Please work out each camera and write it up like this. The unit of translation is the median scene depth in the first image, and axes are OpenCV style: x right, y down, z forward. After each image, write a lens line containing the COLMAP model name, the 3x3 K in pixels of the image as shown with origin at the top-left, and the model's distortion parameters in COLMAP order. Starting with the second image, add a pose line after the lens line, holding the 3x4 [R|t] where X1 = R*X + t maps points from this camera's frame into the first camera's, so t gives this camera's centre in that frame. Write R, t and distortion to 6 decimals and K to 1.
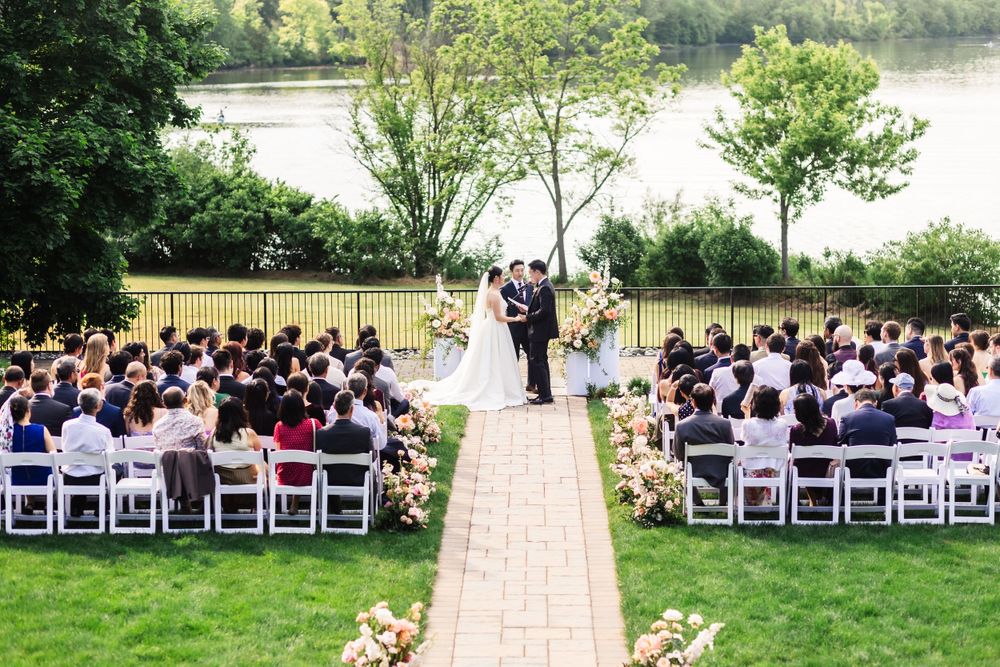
lens RADIAL K [[2440.9, 0, 499.6], [0, 2440.9, 333.0], [0, 0, 1]] dist [-0.071493, 0.000000]
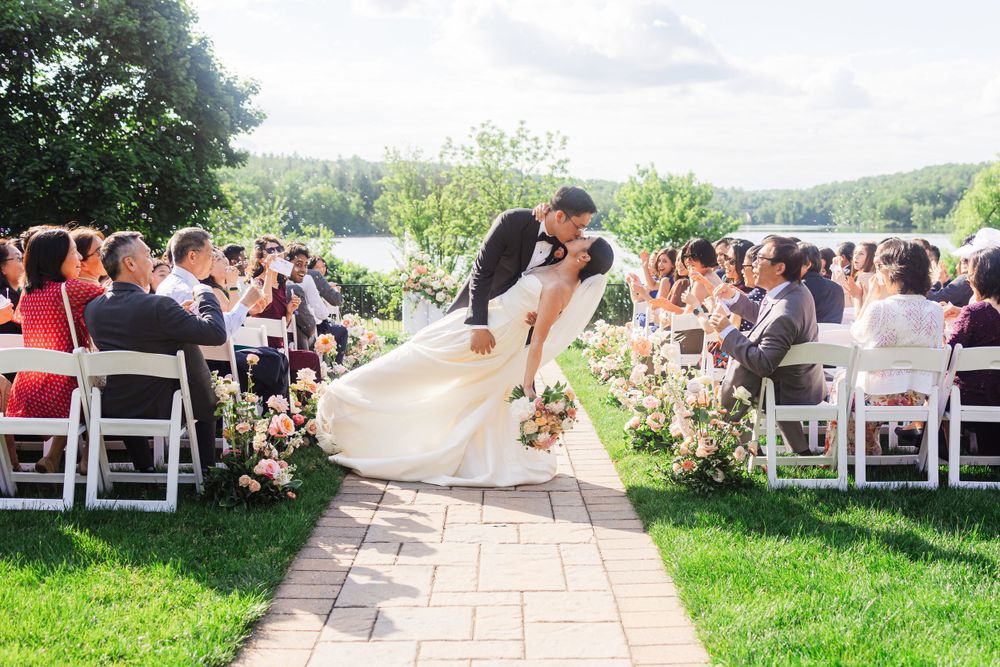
lens RADIAL K [[1013.8, 0, 502.0], [0, 1013.8, 334.0], [0, 0, 1]] dist [-0.007411, 0.000000]
pose [[0.999905, 0.000045, 0.013777, 0.012360], [0.000628, 0.998809, -0.048792, 0.054163], [-0.013763, 0.048796, 0.998714, 0.765254]]
